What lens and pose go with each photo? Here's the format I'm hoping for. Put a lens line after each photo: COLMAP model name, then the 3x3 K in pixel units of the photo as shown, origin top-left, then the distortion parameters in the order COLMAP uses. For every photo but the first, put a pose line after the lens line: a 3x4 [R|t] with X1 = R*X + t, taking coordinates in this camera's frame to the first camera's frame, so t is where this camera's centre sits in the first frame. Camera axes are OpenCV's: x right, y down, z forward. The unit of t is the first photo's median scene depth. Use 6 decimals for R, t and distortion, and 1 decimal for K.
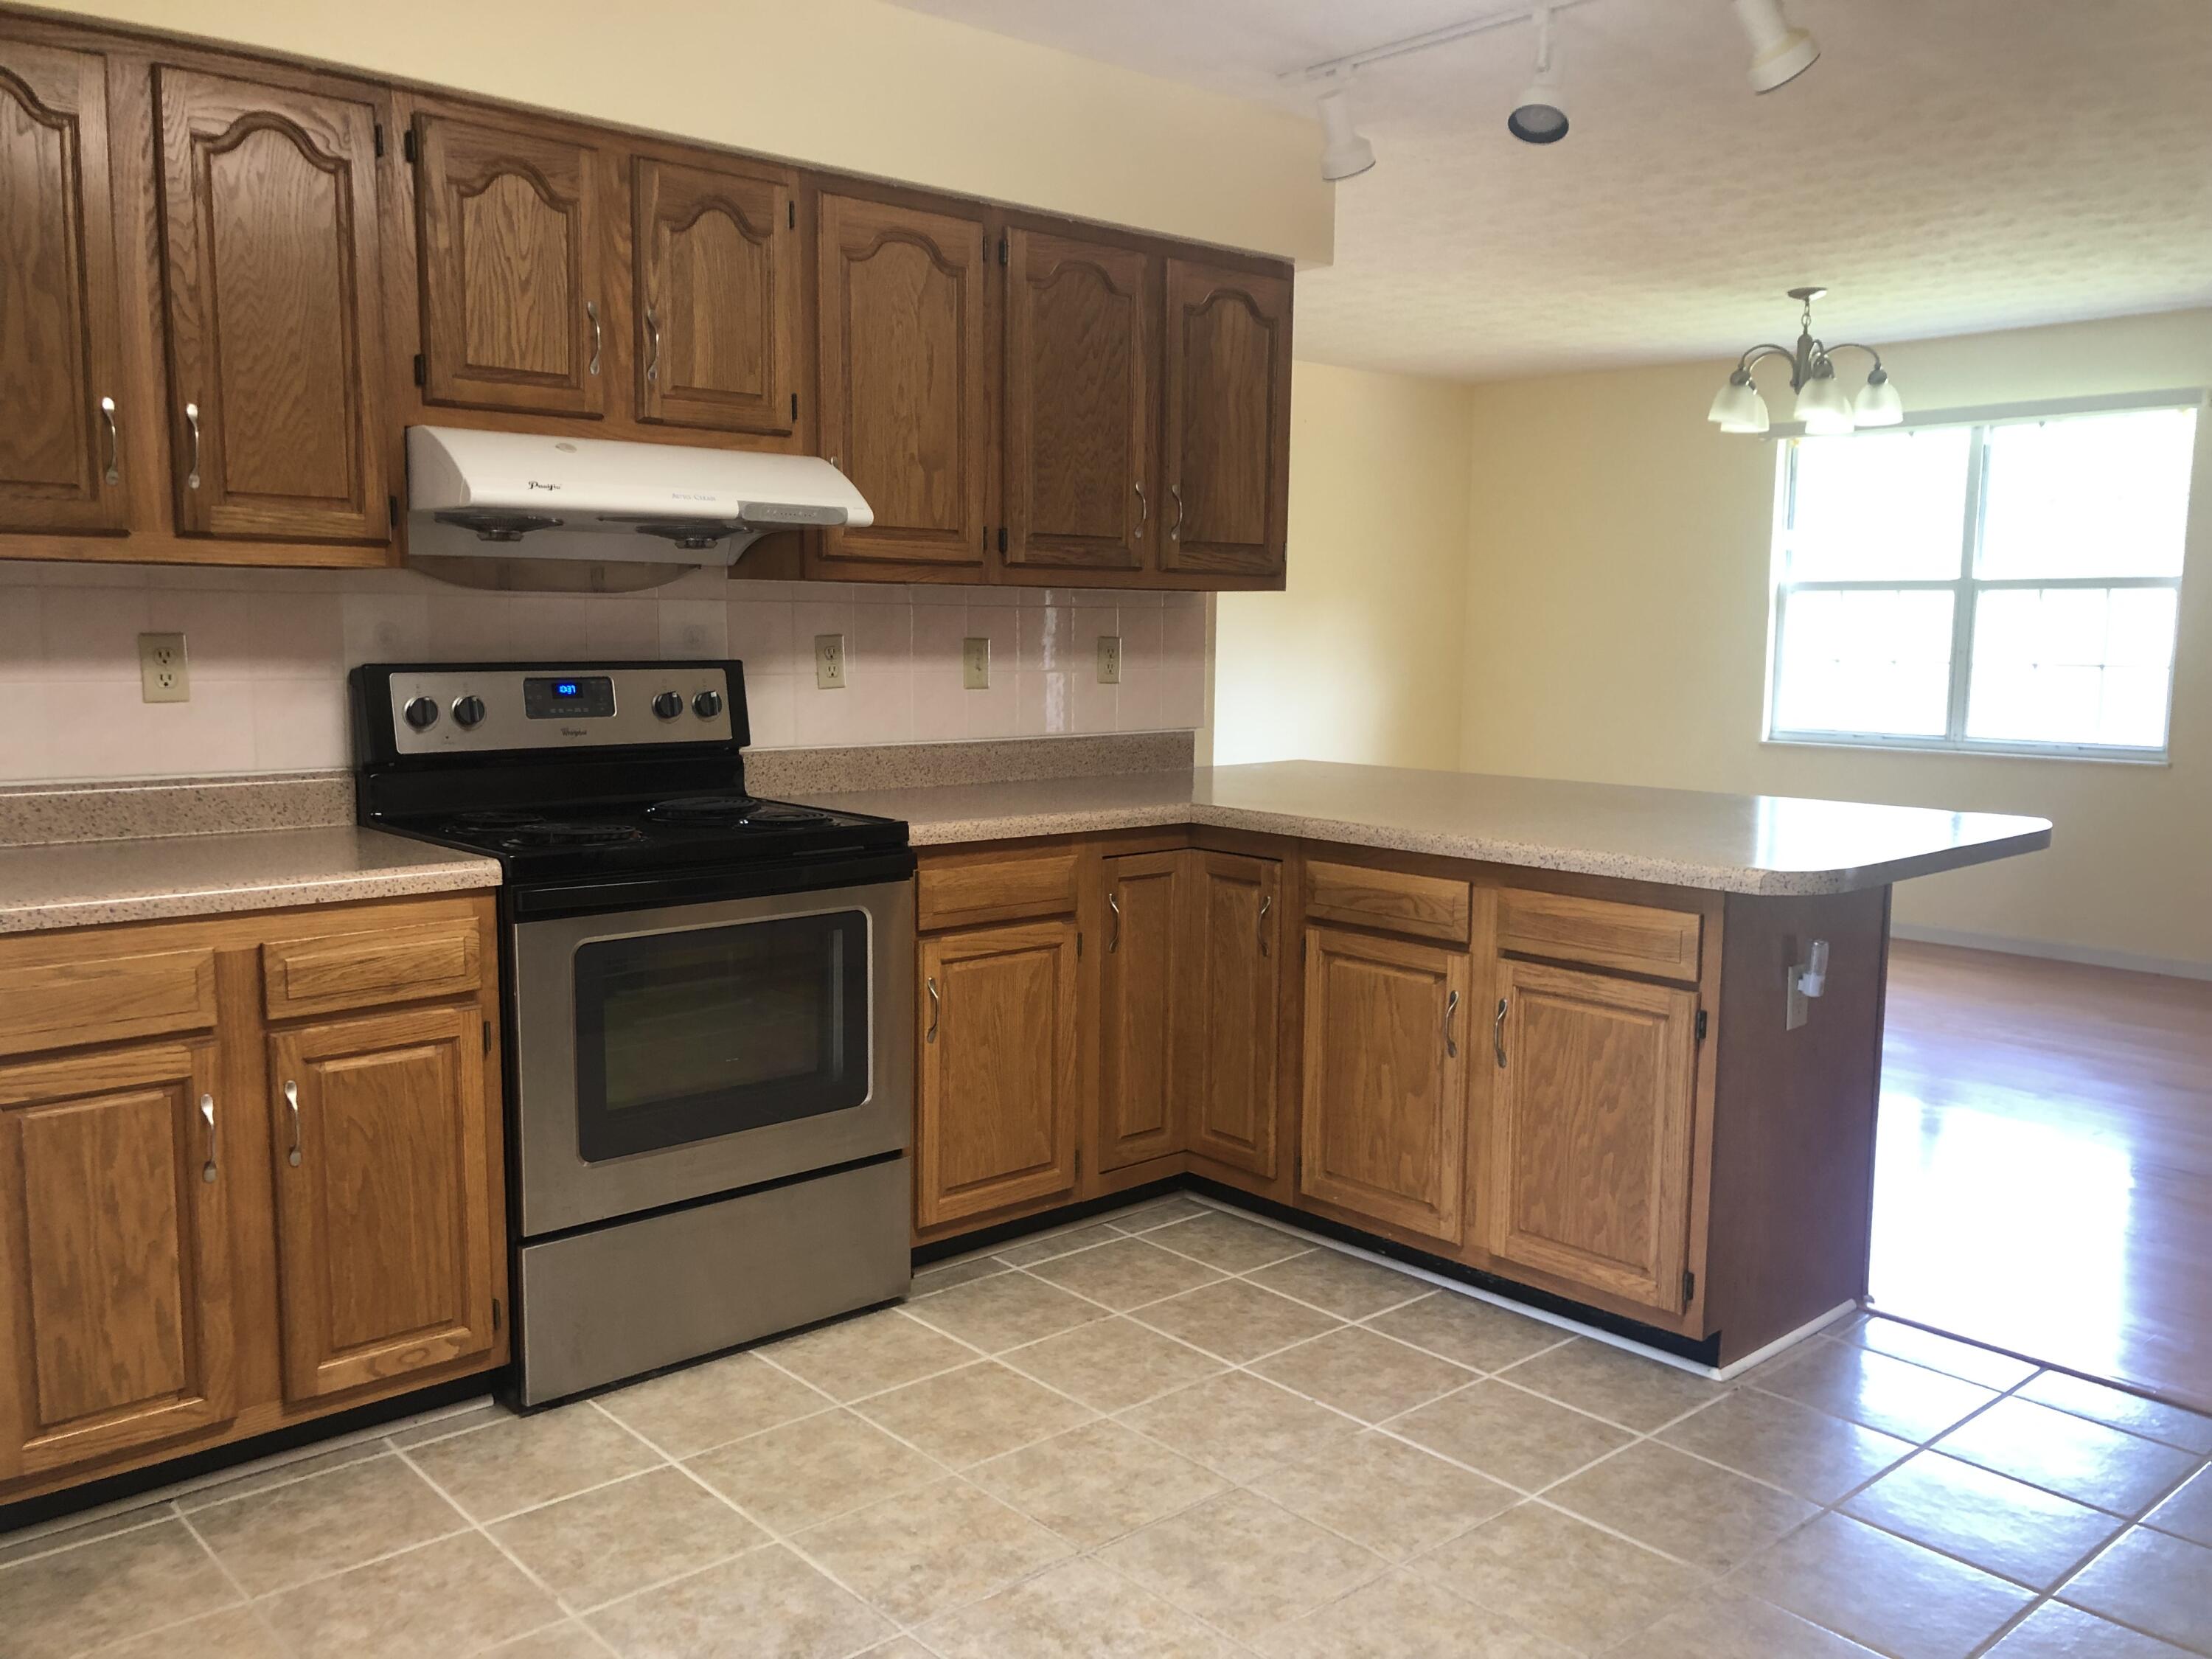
lens RADIAL K [[1810.9, 0, 1105.6], [0, 1810.9, 881.6], [0, 0, 1]] dist [0.013358, 0.003163]
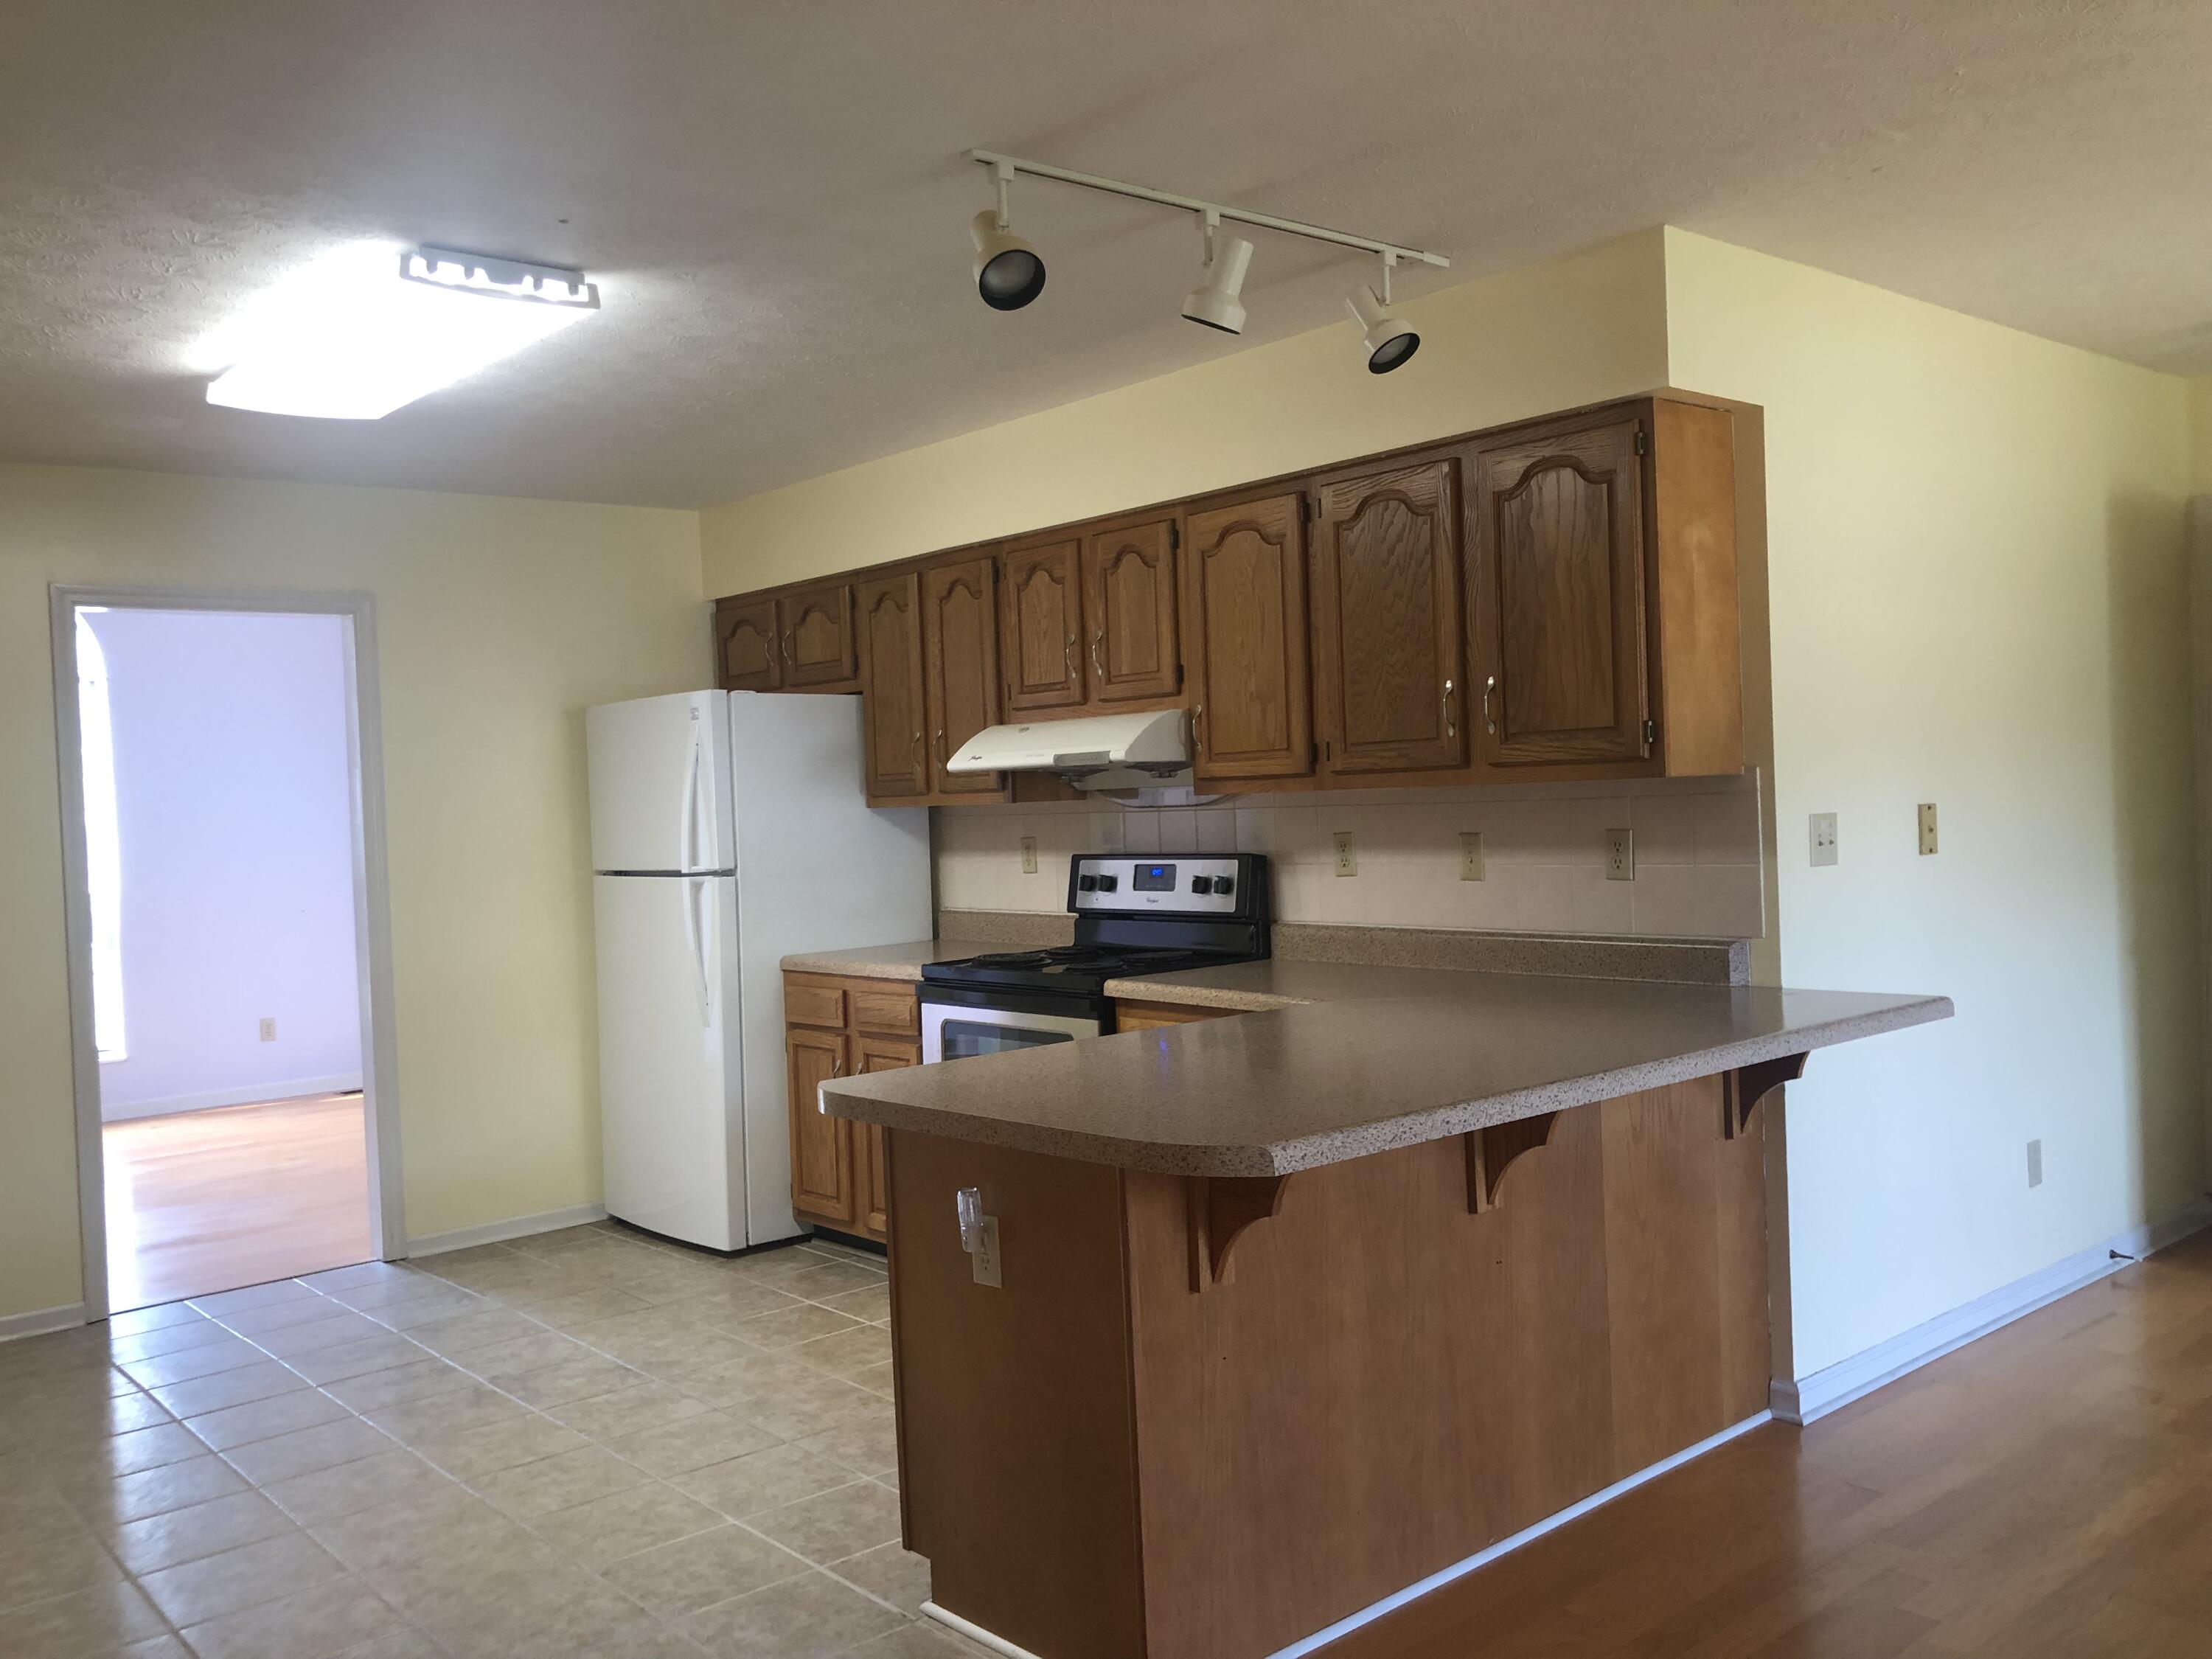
lens RADIAL K [[1826.7, 0, 1106.0], [0, 1826.7, 829.5], [0, 0, 1]] dist [0.005662, -0.001046]
pose [[-0.016550, 0.007709, -0.999833, 1.202396], [-0.103612, 0.994574, 0.009383, -0.149867], [0.994480, 0.103750, -0.015662, 0.970366]]
